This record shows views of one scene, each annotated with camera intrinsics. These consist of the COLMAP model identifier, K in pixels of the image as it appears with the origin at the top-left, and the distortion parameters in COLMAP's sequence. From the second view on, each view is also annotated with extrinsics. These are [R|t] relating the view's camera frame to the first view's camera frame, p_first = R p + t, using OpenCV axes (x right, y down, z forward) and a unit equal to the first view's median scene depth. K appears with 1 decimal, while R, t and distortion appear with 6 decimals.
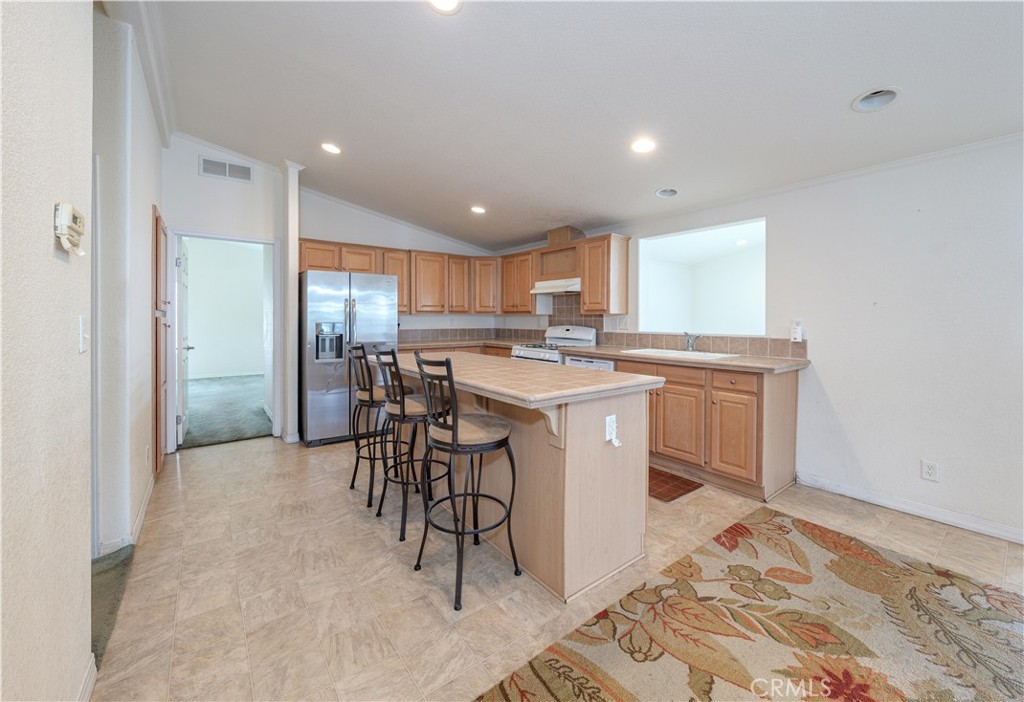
lens RADIAL K [[395.3, 0, 510.6], [0, 395.3, 318.7], [0, 0, 1]] dist [-0.006062, -0.000092]
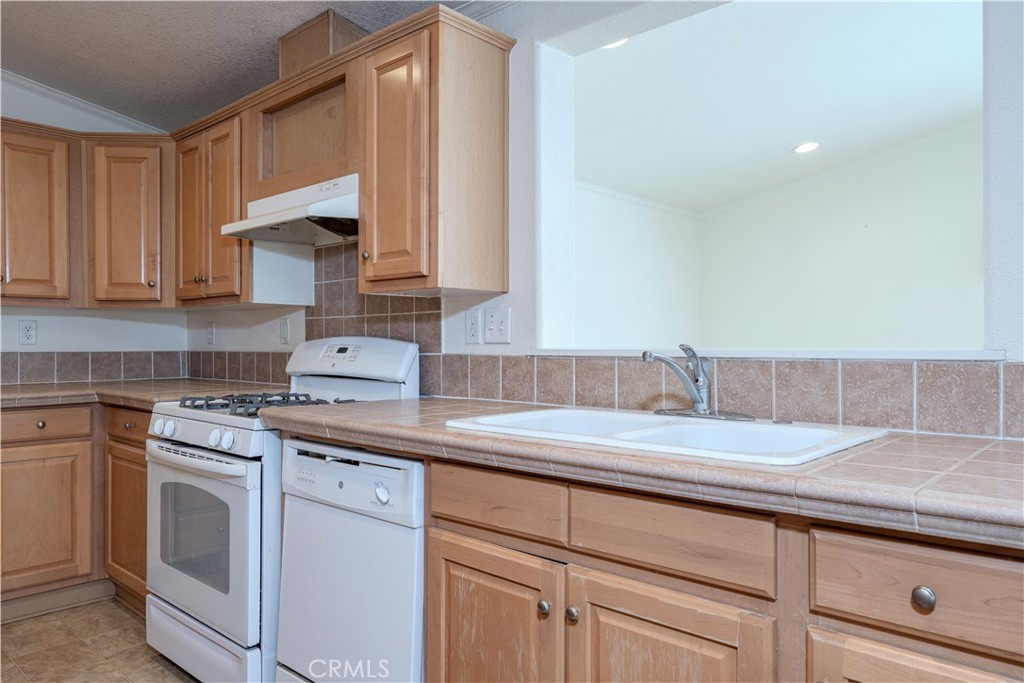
lens RADIAL K [[685.8, 0, 532.2], [0, 685.8, 346.5], [0, 0, 1]] dist [0.004310, -0.007293]
pose [[0.980492, -0.004757, 0.196500, 0.203166], [0.003818, 0.999979, 0.005154, 0.025681], [-0.196520, -0.004303, 0.980490, 0.457805]]
